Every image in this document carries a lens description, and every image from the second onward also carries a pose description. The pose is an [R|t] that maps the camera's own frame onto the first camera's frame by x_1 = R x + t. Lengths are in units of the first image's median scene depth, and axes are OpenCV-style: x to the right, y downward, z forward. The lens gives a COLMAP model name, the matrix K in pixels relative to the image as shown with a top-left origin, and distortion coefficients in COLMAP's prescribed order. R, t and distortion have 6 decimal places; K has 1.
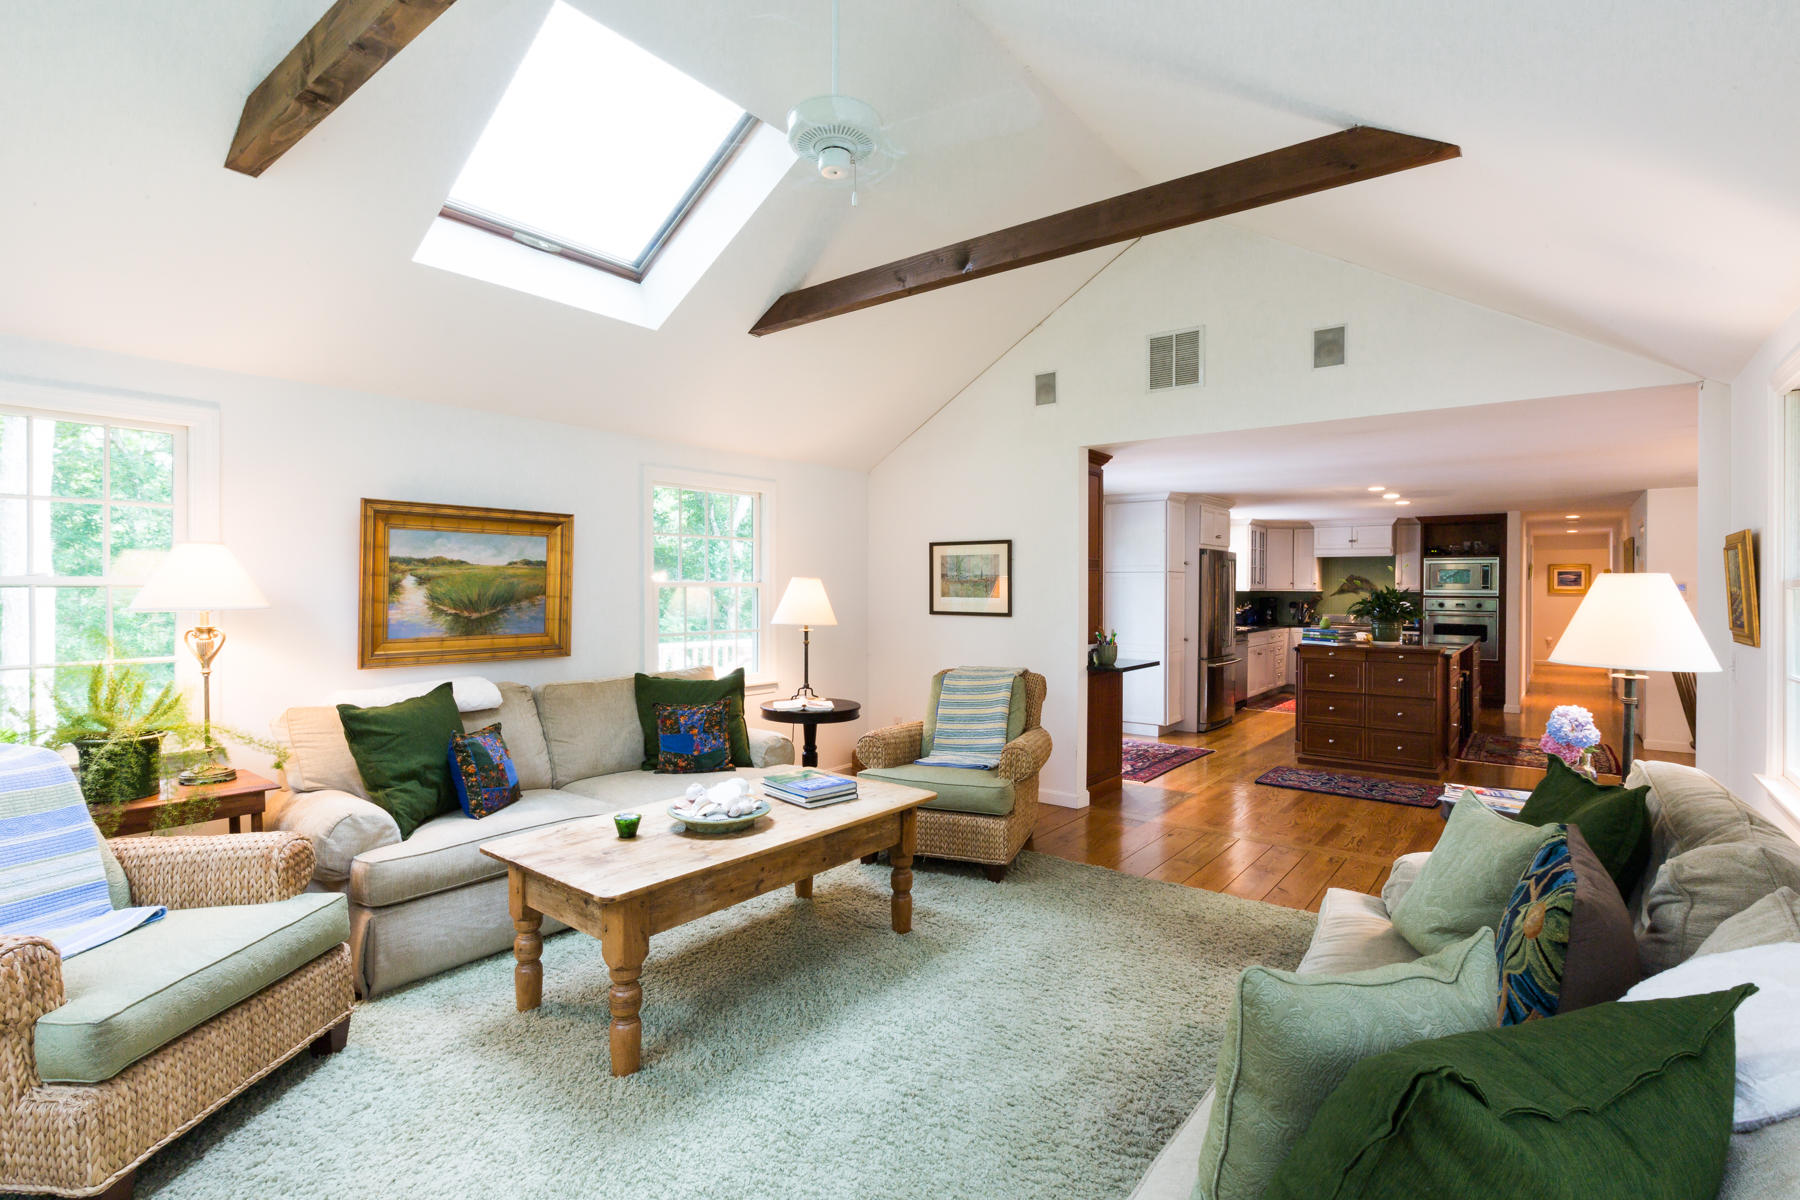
lens RADIAL K [[858.7, 0, 893.2], [0, 858.7, 591.9], [0, 0, 1]] dist [-0.000734, 0.000188]
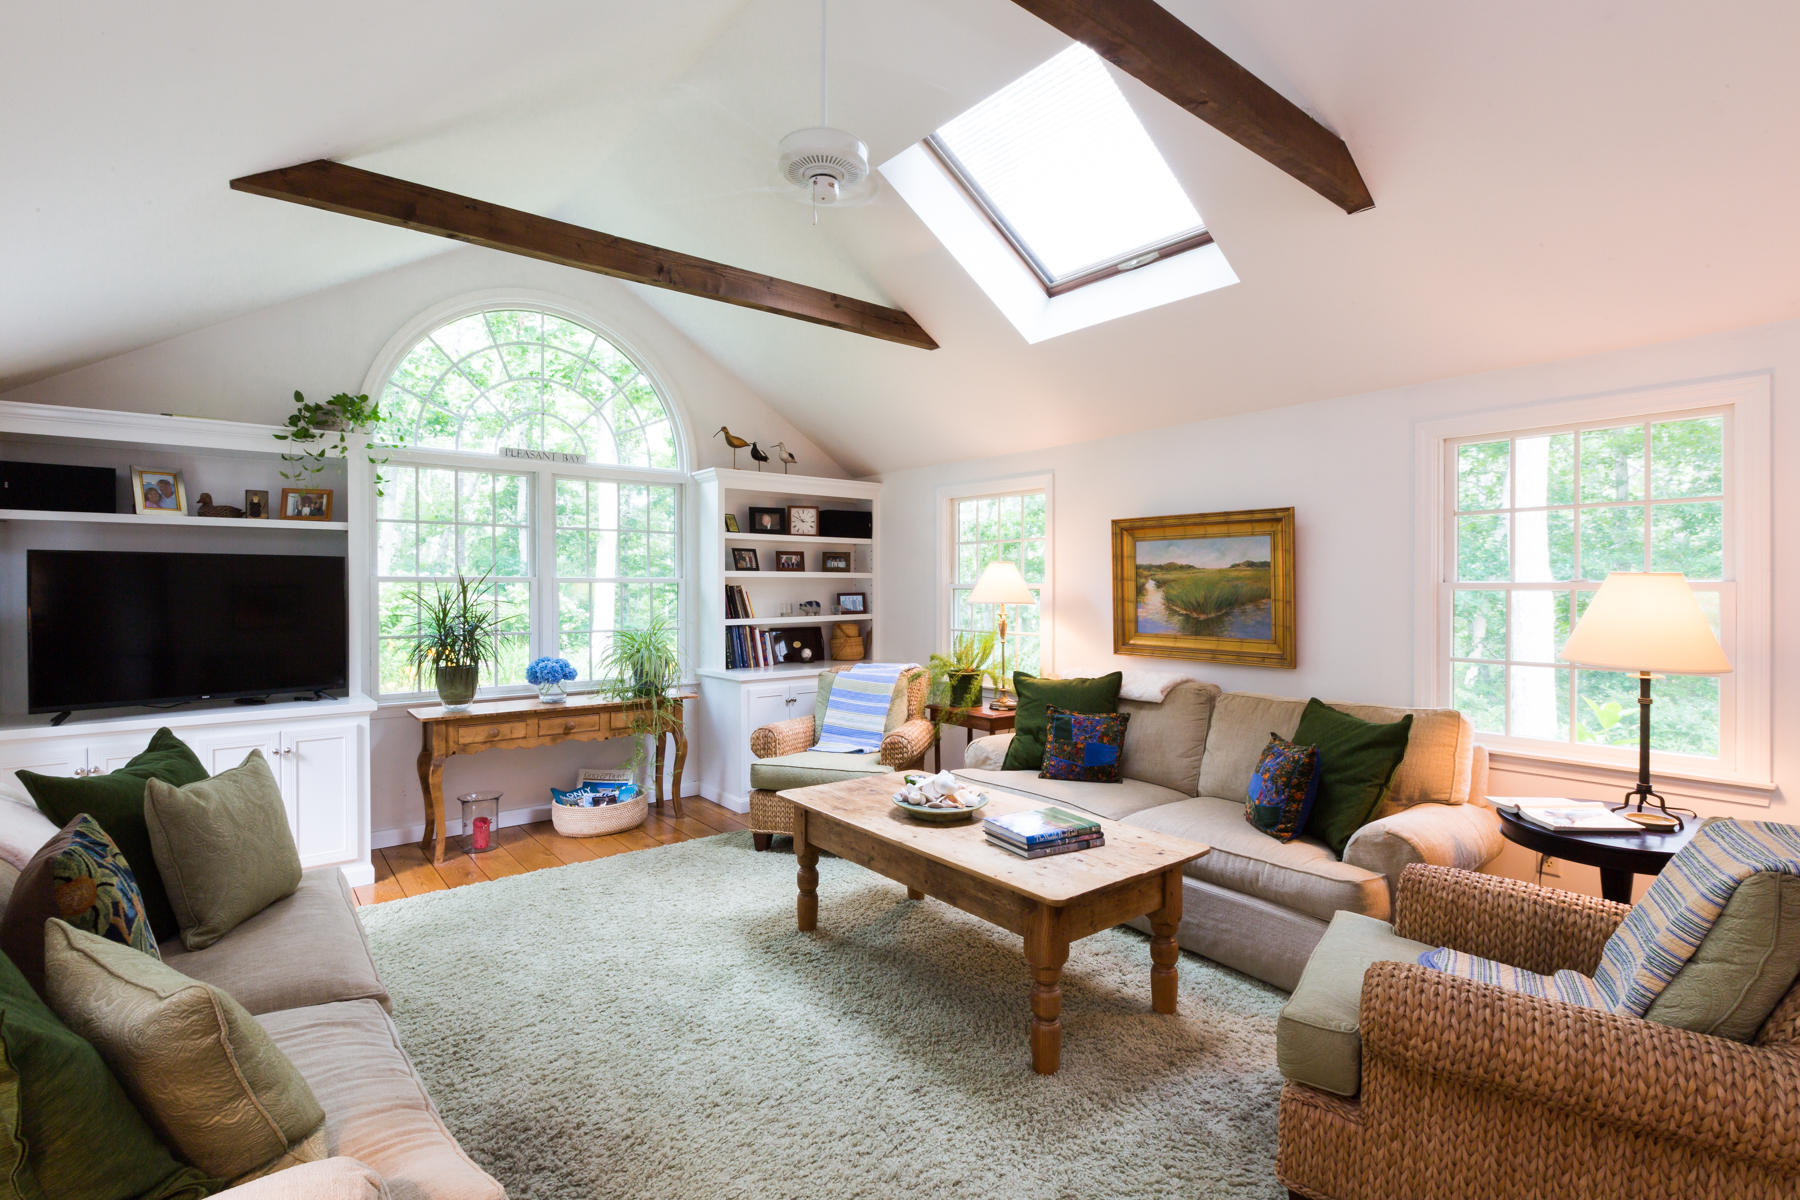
lens RADIAL K [[858.7, 0, 893.2], [0, 858.7, 591.9], [0, 0, 1]] dist [-0.000734, 0.000188]
pose [[-0.233670, 0.003540, -0.972310, 0.323664], [-0.006244, 0.999967, 0.005142, -0.003214], [0.972296, 0.007272, -0.233640, 0.457685]]
